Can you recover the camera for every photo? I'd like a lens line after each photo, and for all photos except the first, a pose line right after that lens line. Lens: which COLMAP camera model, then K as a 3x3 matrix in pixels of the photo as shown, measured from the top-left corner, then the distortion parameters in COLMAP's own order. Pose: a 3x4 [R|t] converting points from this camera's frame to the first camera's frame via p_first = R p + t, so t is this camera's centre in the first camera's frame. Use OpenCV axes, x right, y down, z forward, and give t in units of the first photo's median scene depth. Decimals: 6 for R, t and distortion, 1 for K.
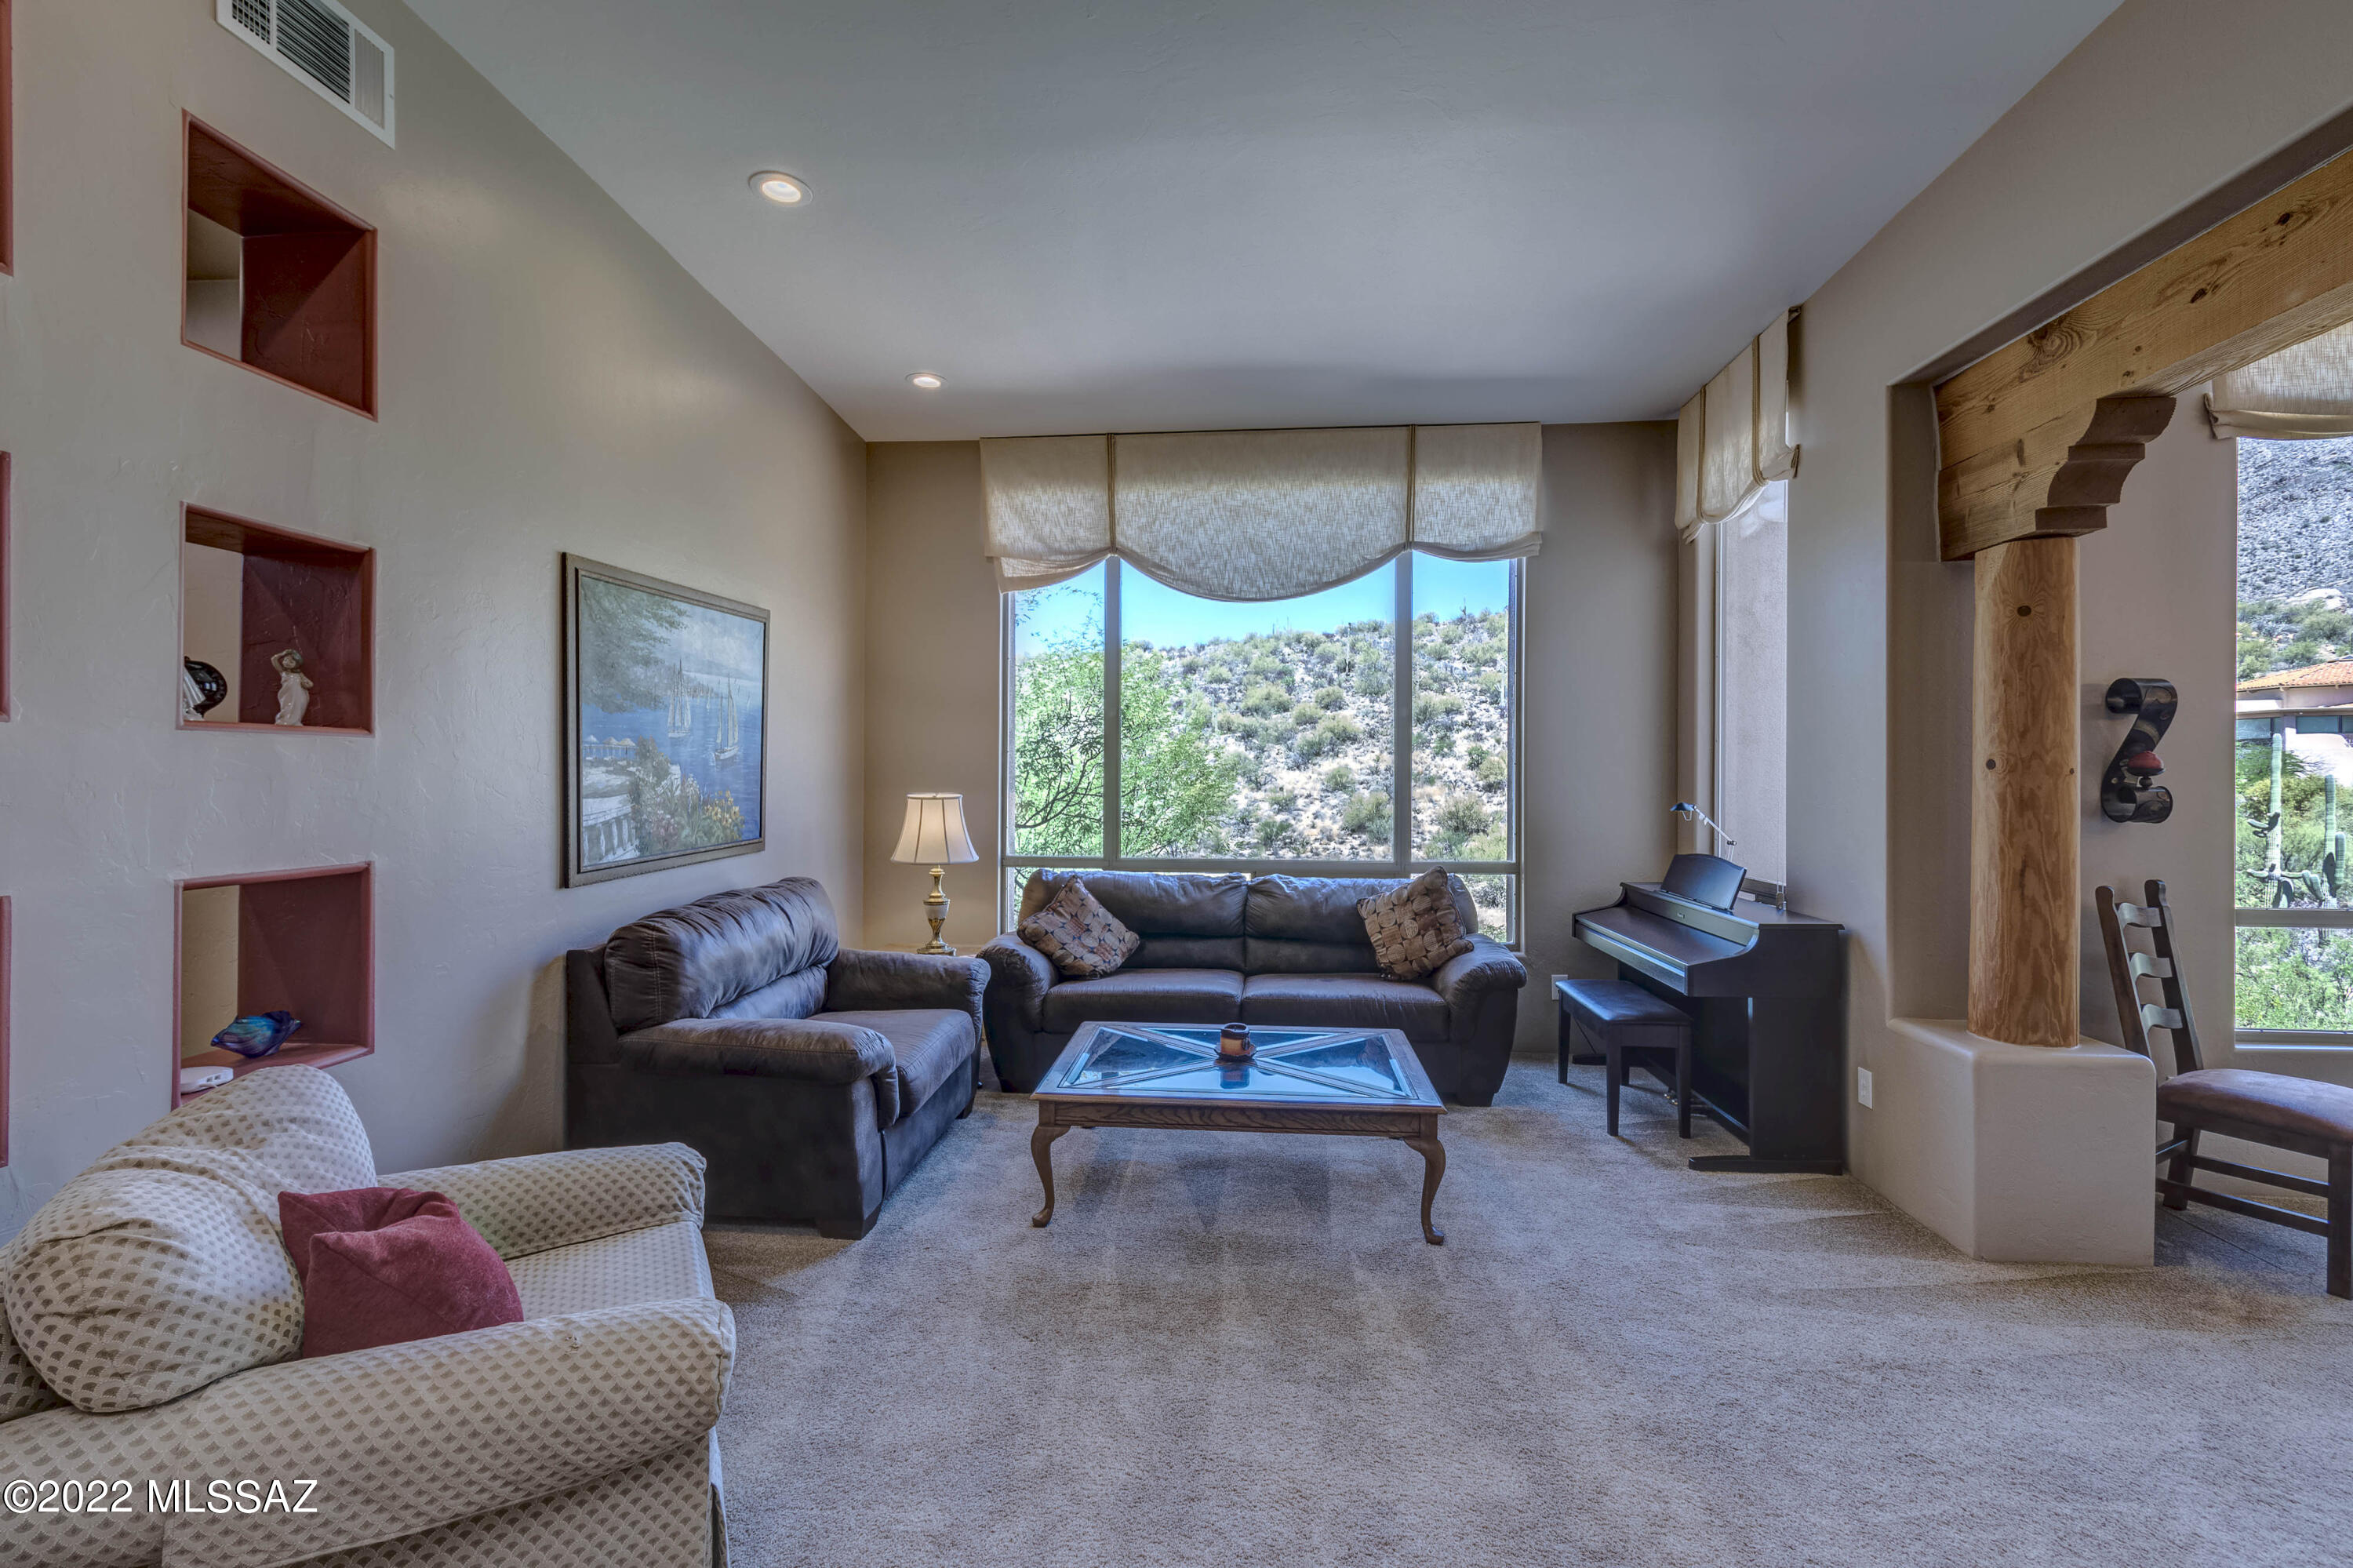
lens RADIAL K [[1095.5, 0, 1167.6], [0, 1095.5, 772.1], [0, 0, 1]] dist [0.004161, -0.000396]
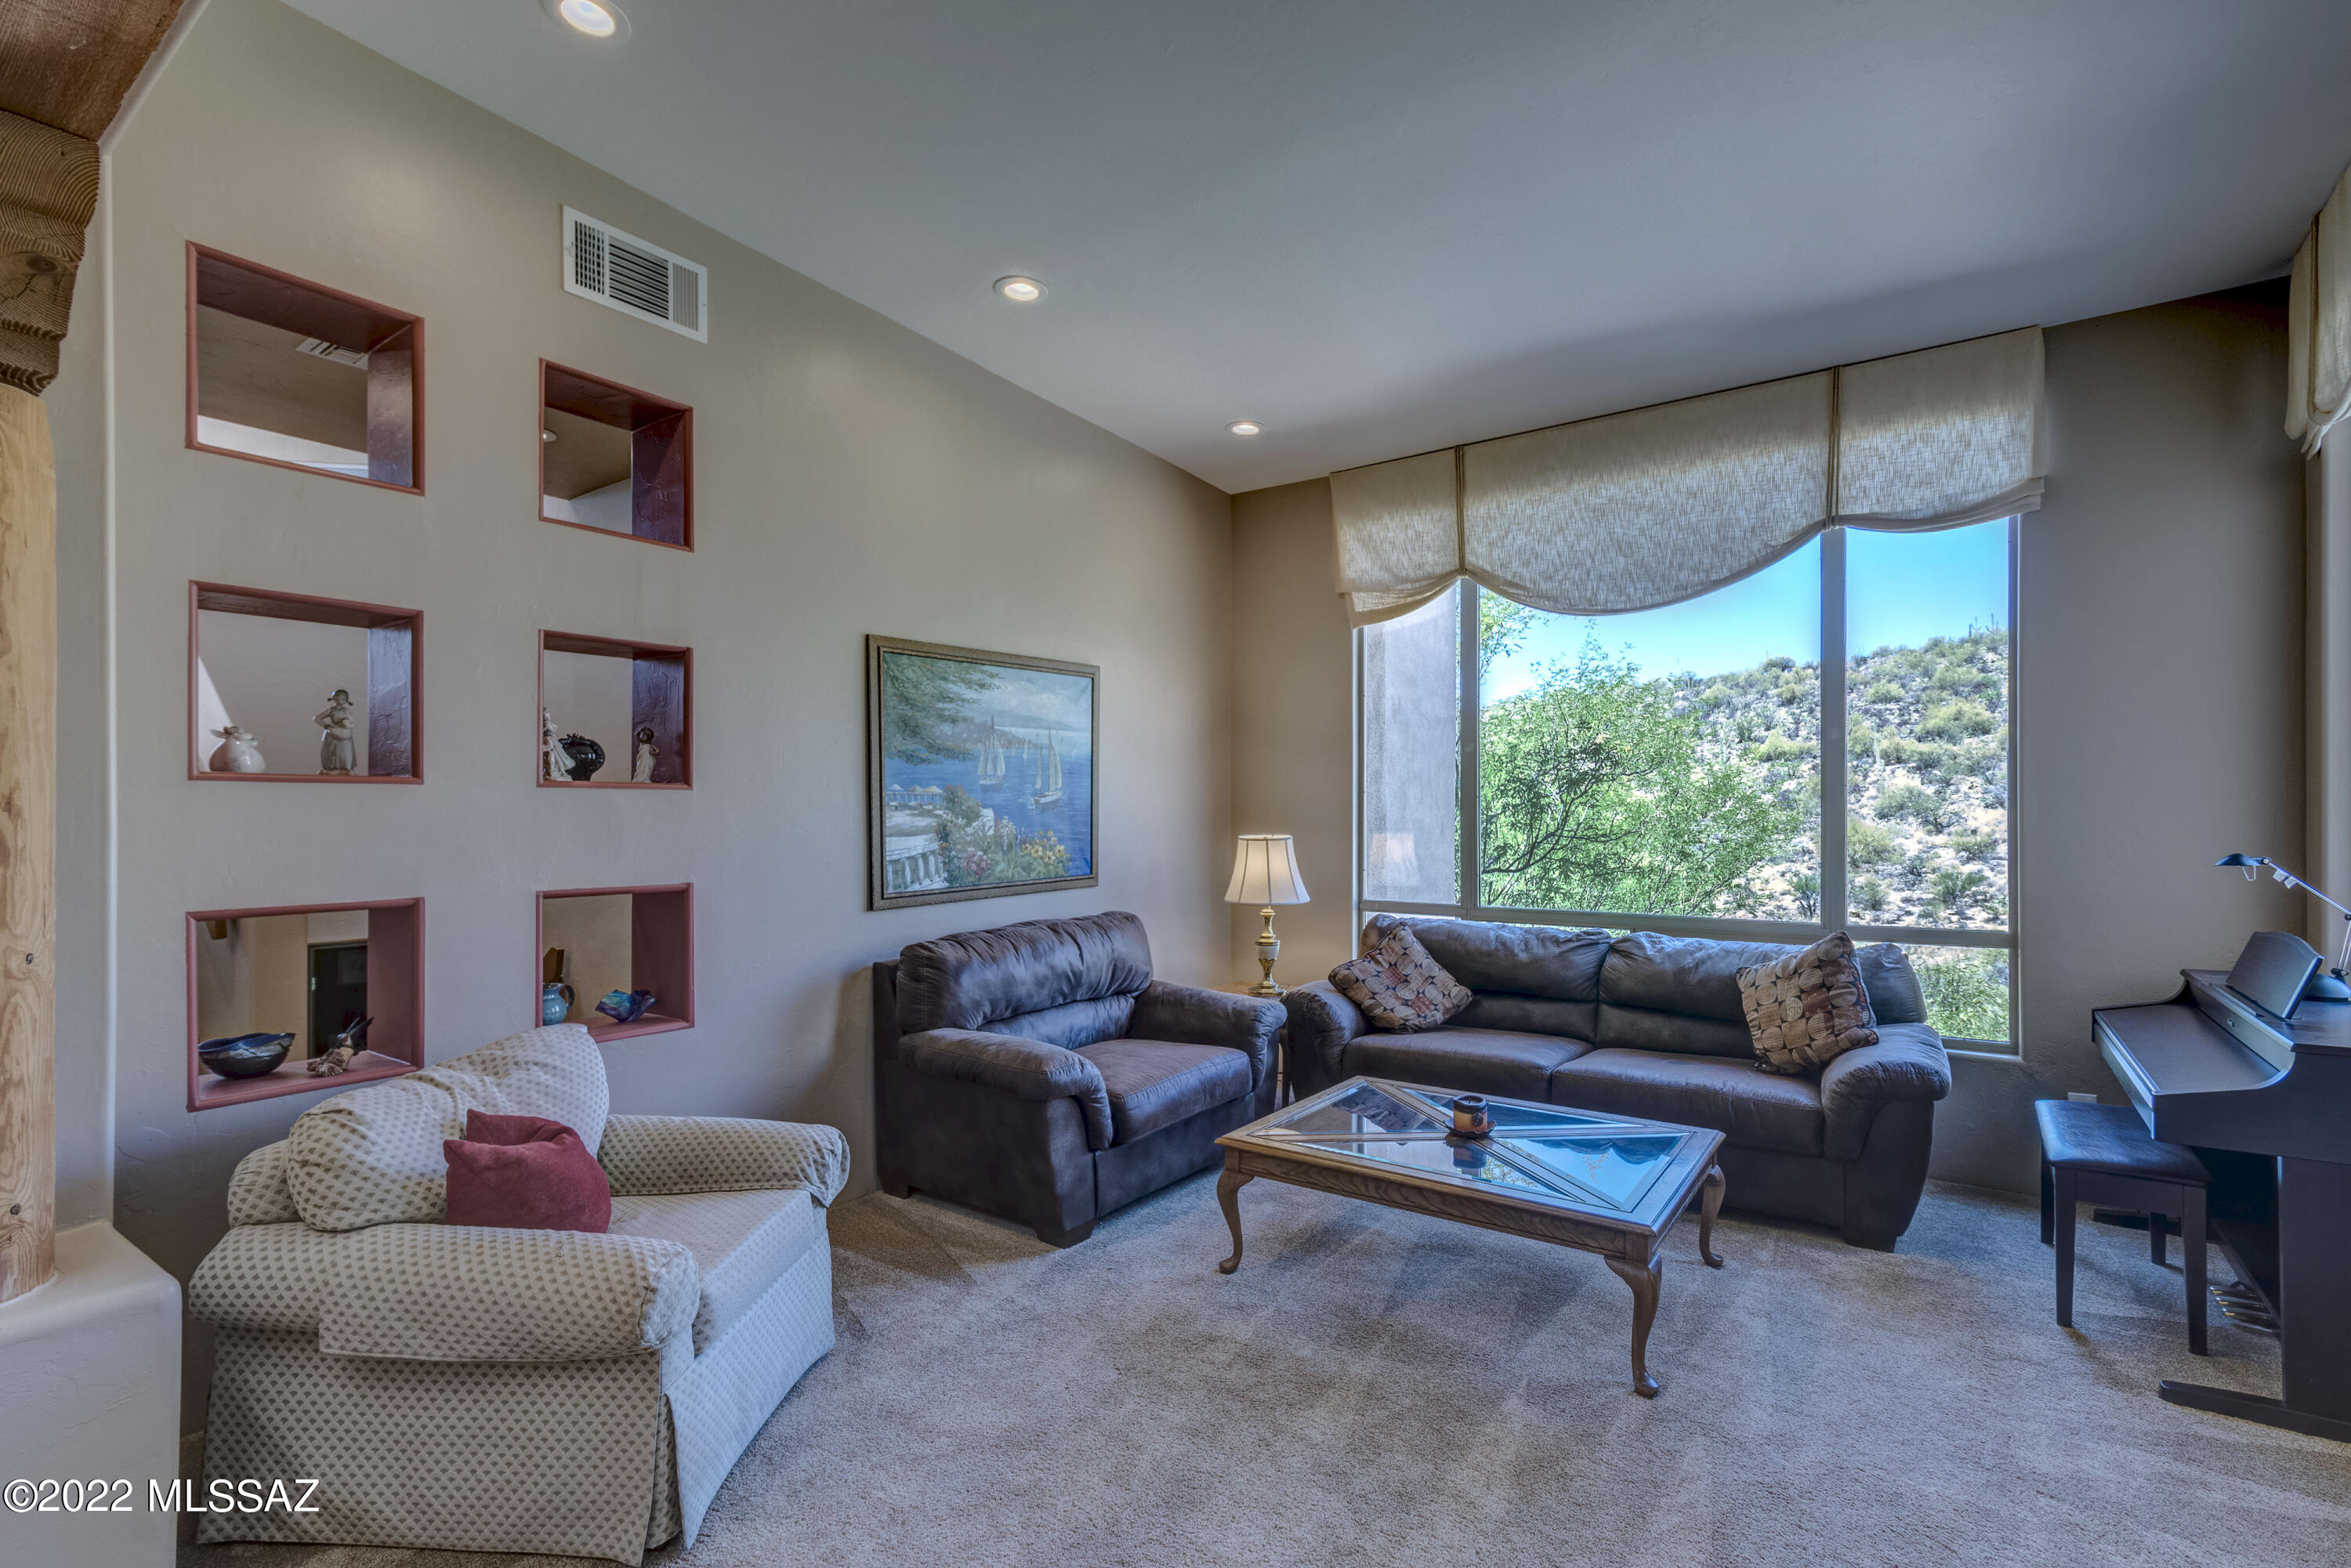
lens RADIAL K [[1110.0, 0, 1148.2], [0, 1110.0, 810.5], [0, 0, 1]] dist [0.002558, 0.000137]
pose [[0.854794, -0.006425, -0.518928, 0.244541], [0.005166, 0.999979, -0.003871, 0.000837], [0.518942, 0.000629, 0.854809, 0.076002]]
